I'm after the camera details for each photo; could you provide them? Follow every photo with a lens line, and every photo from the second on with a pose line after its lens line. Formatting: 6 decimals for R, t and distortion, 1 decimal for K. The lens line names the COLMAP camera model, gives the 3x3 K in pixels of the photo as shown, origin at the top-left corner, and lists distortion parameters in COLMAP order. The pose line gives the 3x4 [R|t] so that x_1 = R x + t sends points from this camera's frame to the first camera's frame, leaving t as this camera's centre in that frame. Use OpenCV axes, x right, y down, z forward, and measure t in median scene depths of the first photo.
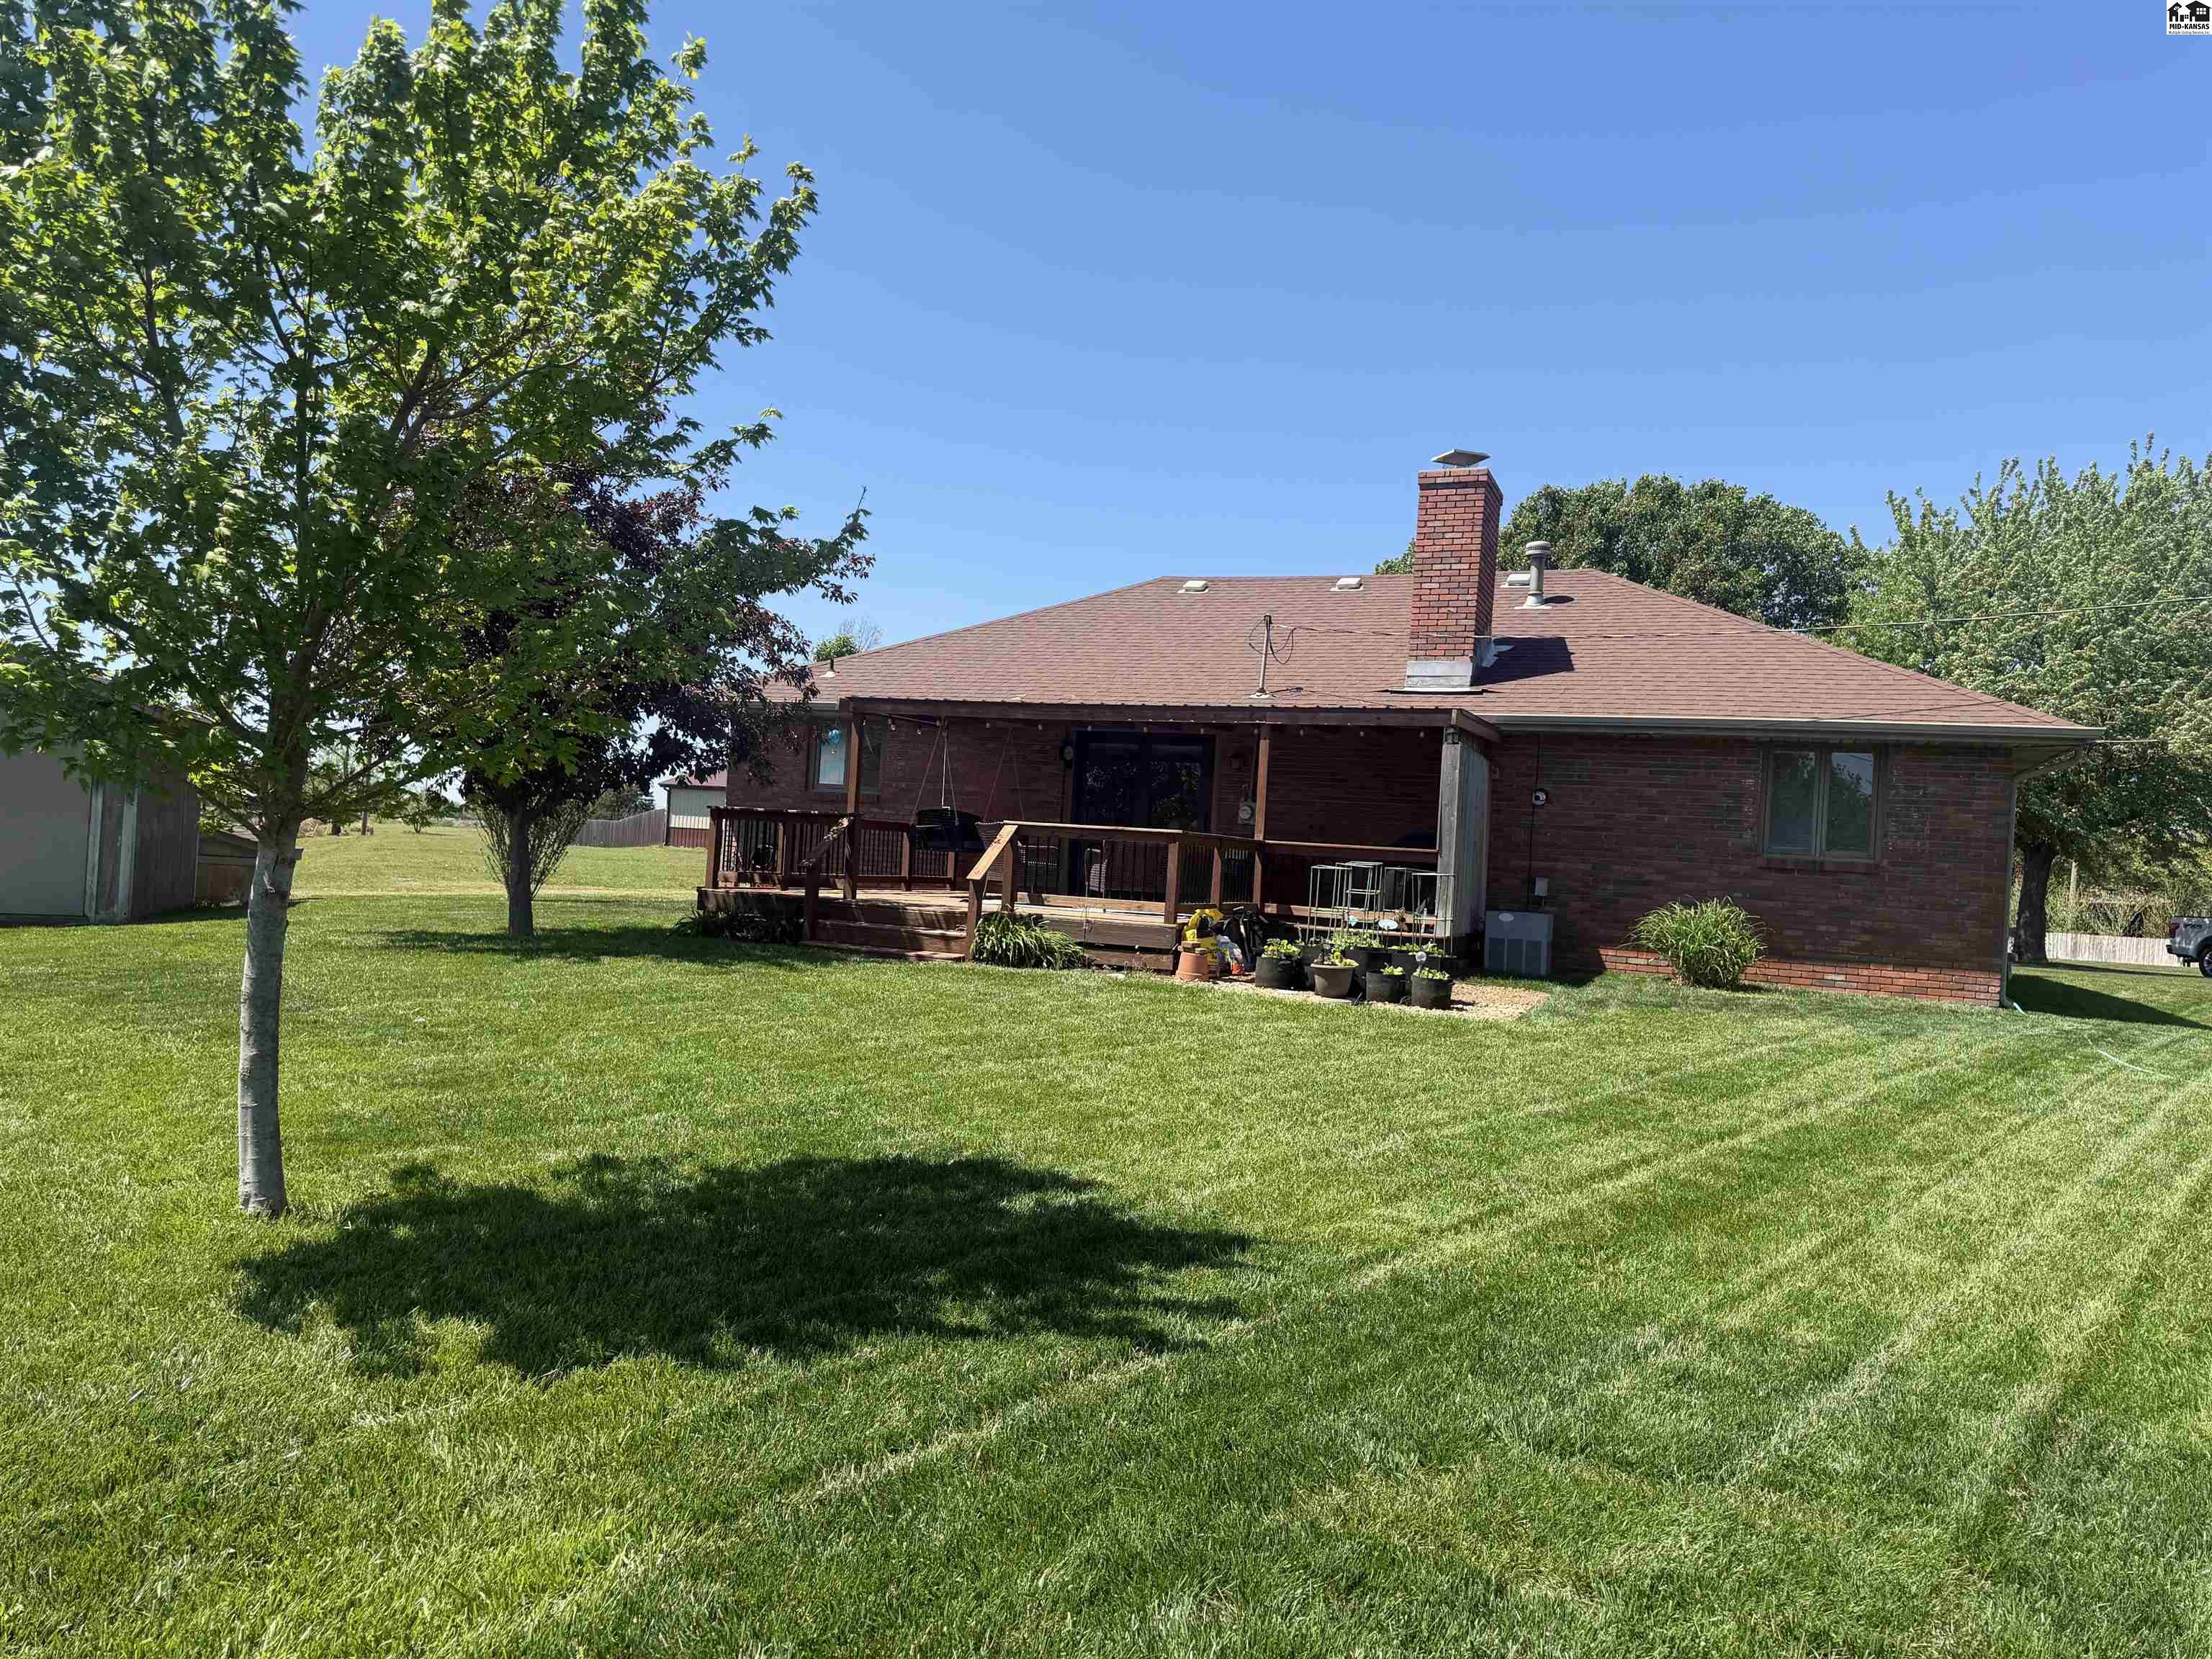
lens RADIAL K [[1554.7, 0, 1102.0], [0, 1554.7, 833.6], [0, 0, 1]] dist [0.058559, -0.073269]
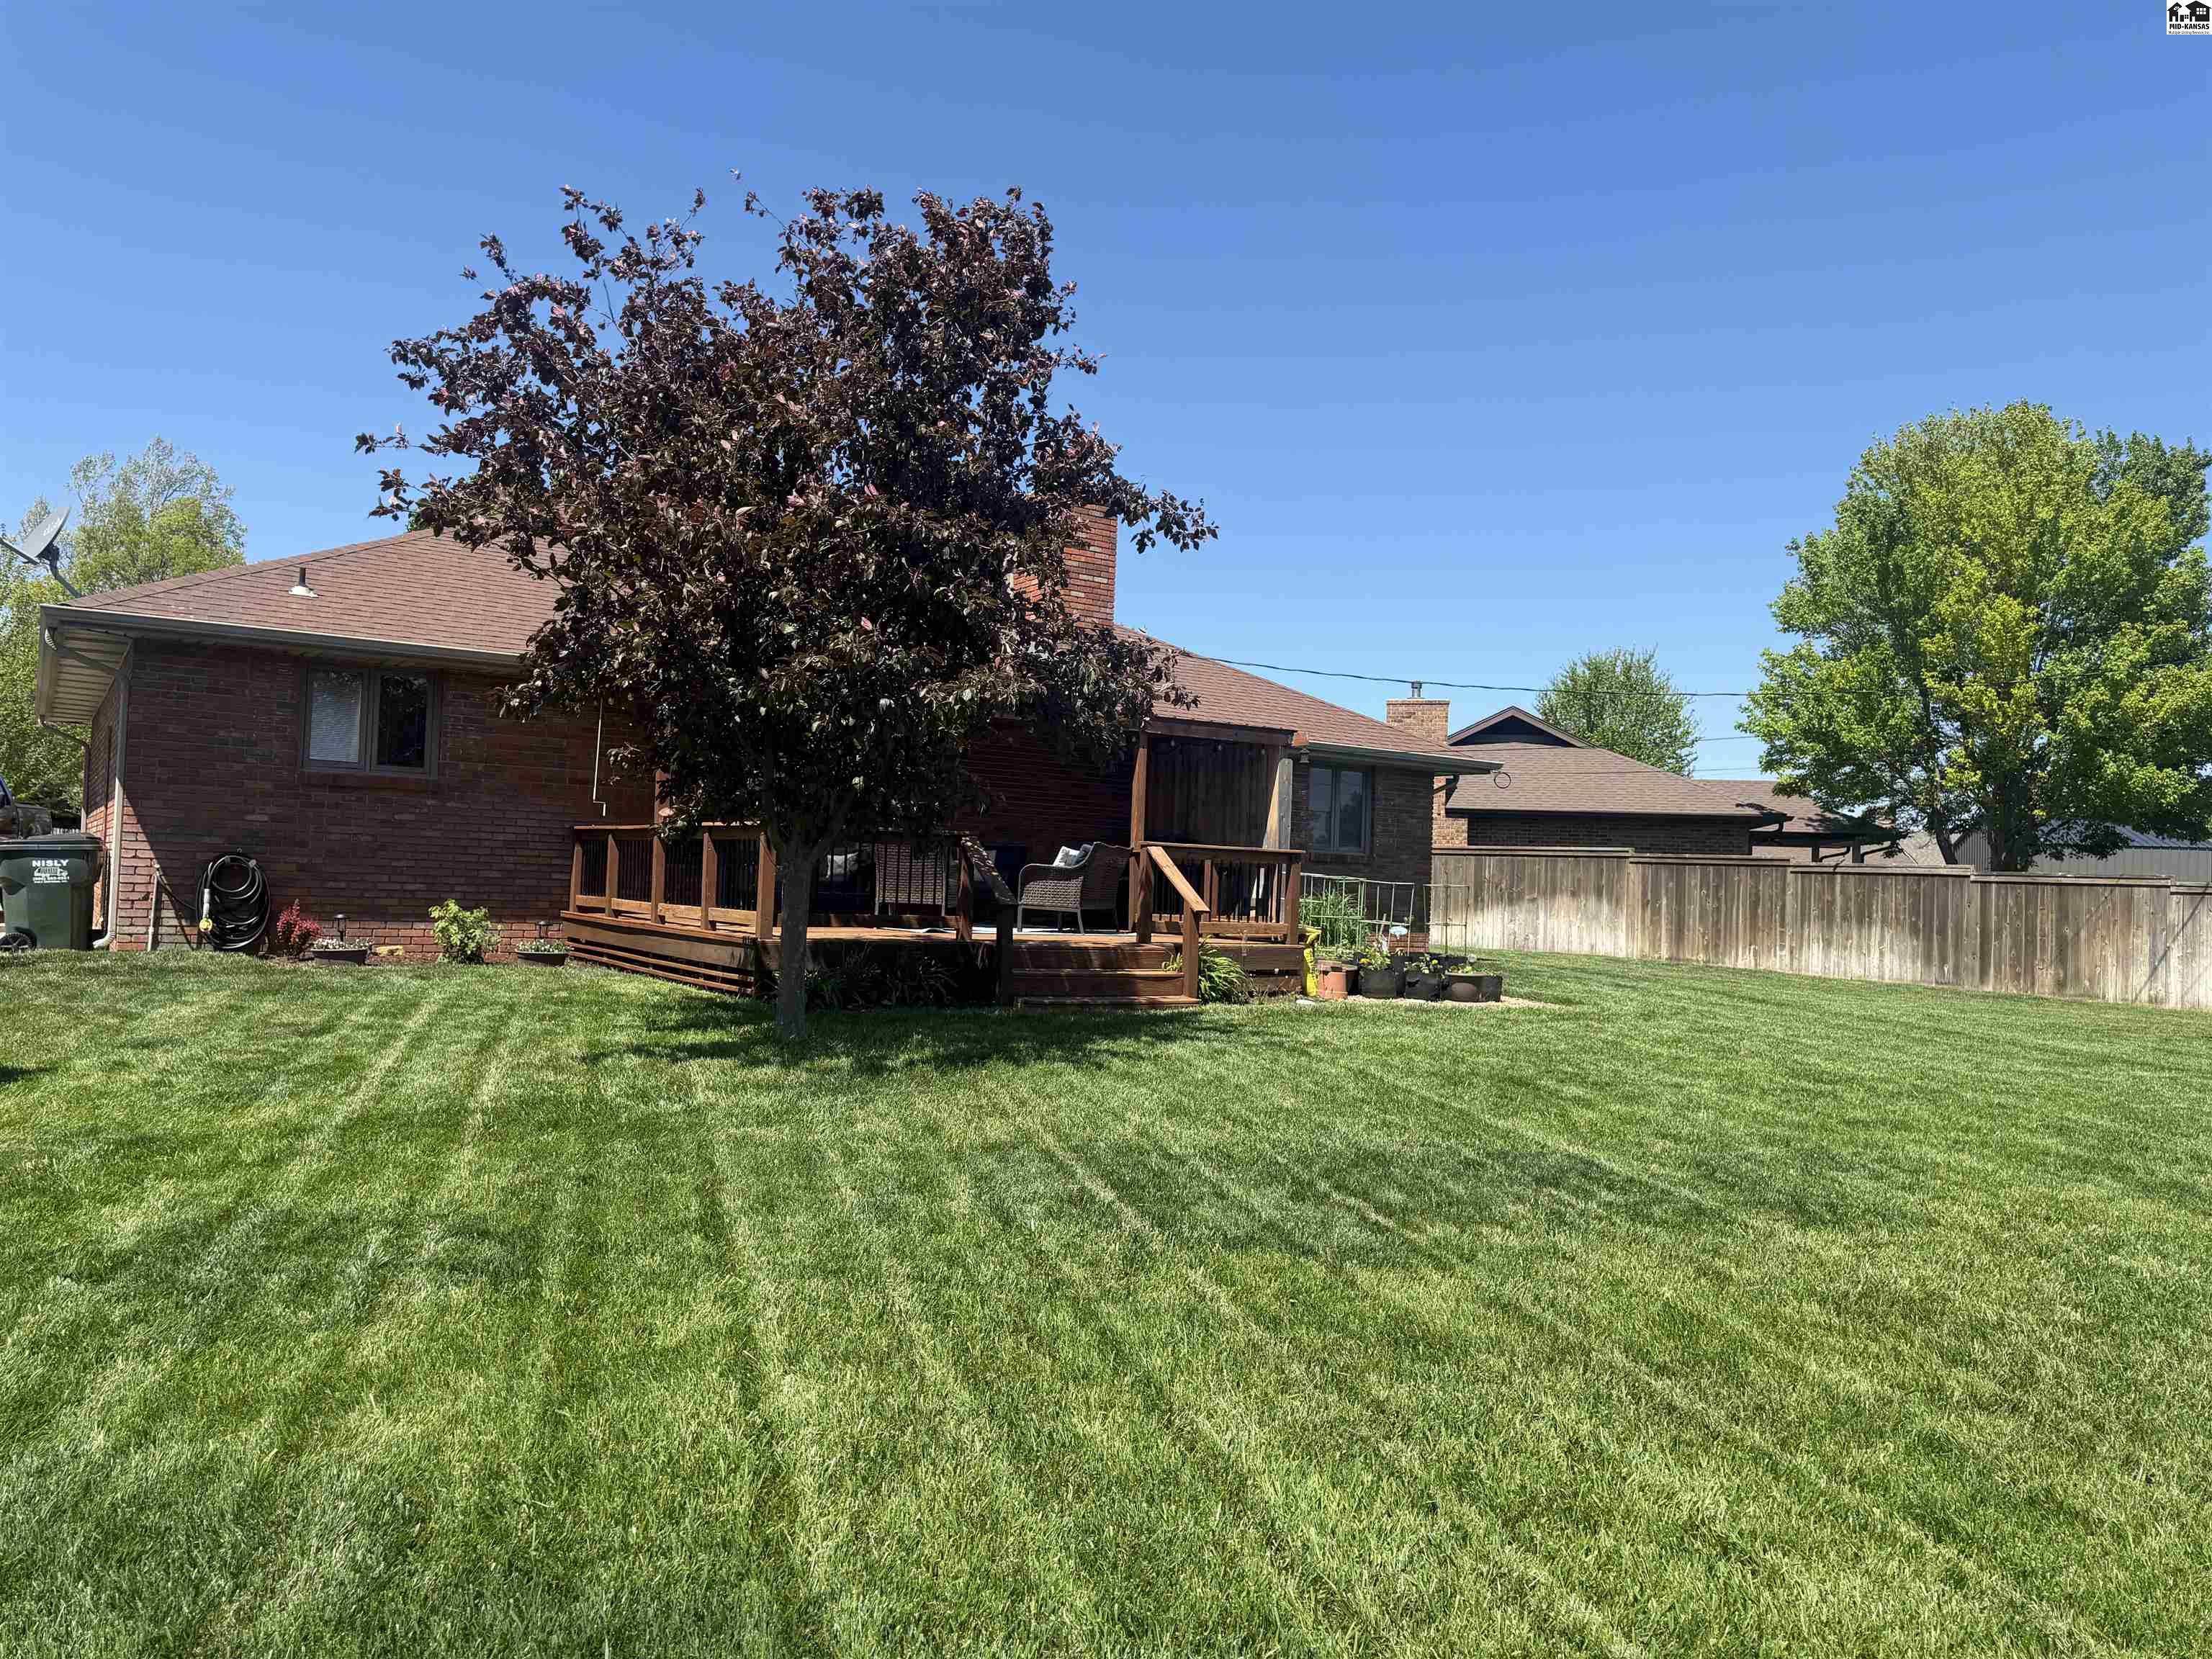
lens RADIAL K [[1554.7, 0, 1096.3], [0, 1554.7, 824.9], [0, 0, 1]] dist [0.058559, -0.073269]
pose [[0.556517, -0.012859, 0.830737, -0.684481], [-0.018342, 0.999446, 0.027758, -0.035566], [-0.830634, -0.030686, 0.555973, 0.436218]]
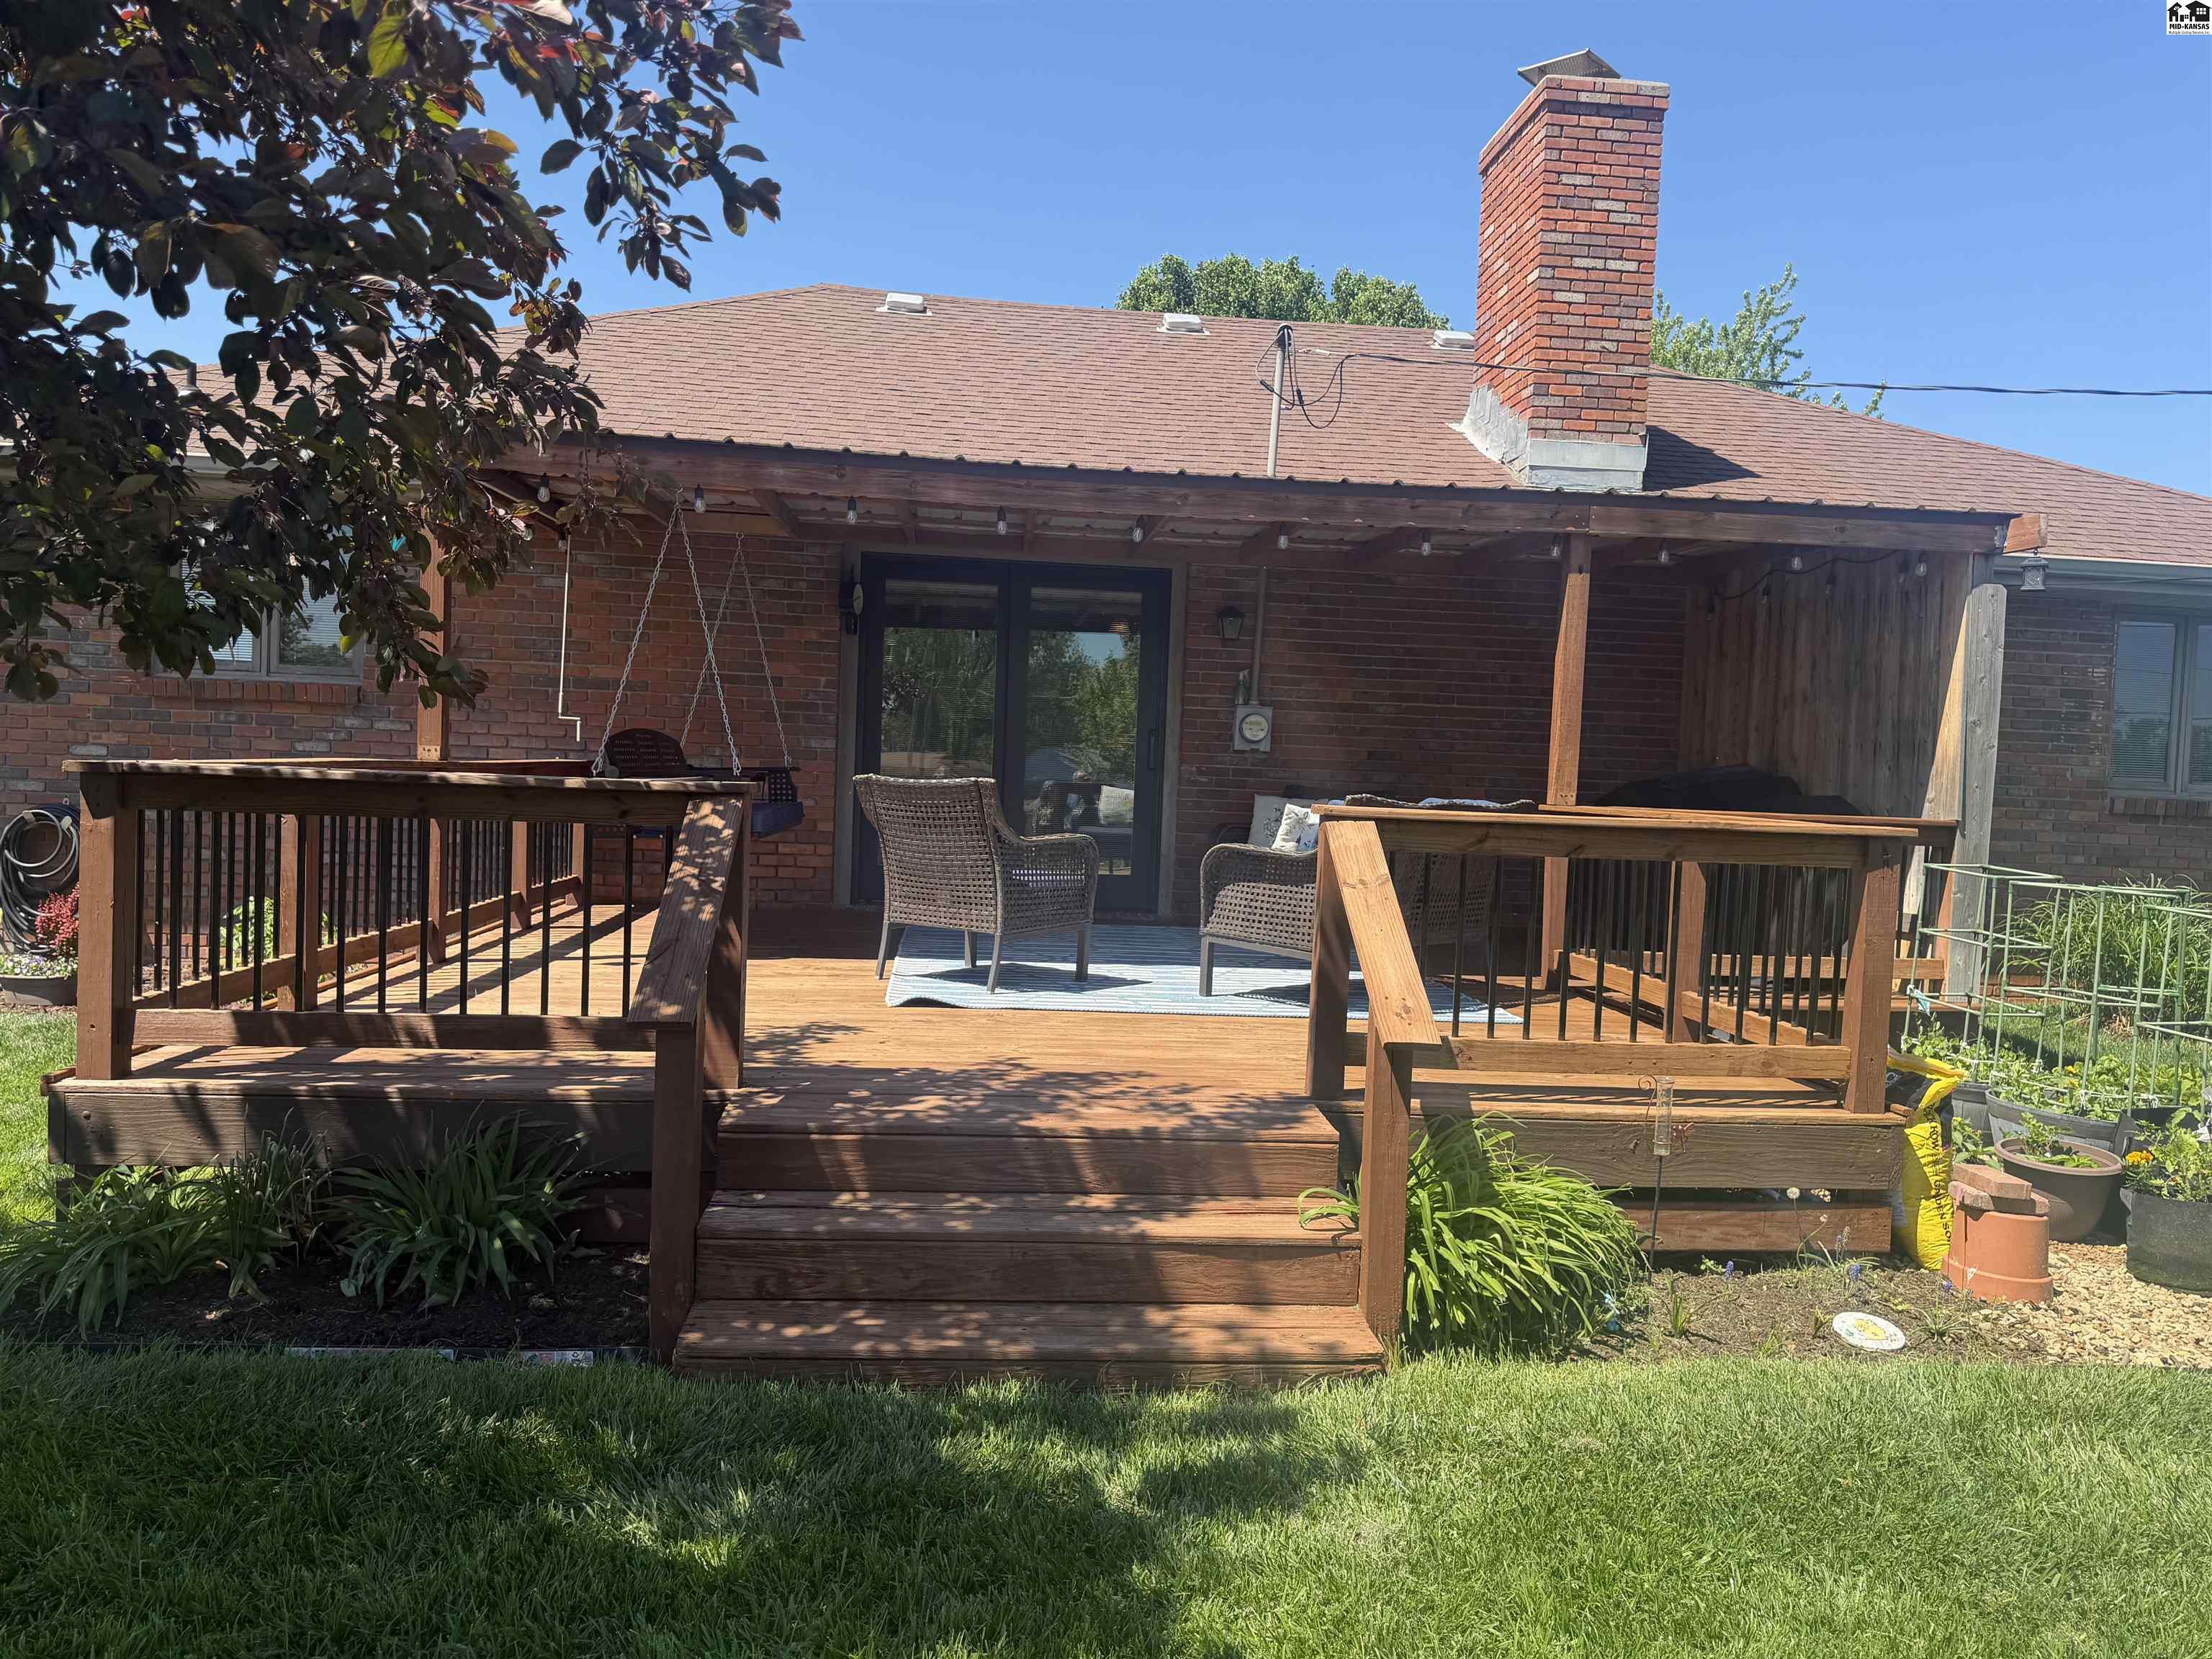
lens RADIAL K [[1554.7, 0, 1124.8], [0, 1554.7, 834.3], [0, 0, 1]] dist [0.058559, -0.073269]
pose [[0.881293, -0.045522, 0.470373, -0.197869], [0.005680, 0.996298, 0.085779, -0.024059], [-0.472537, -0.072925, 0.878289, 0.624287]]
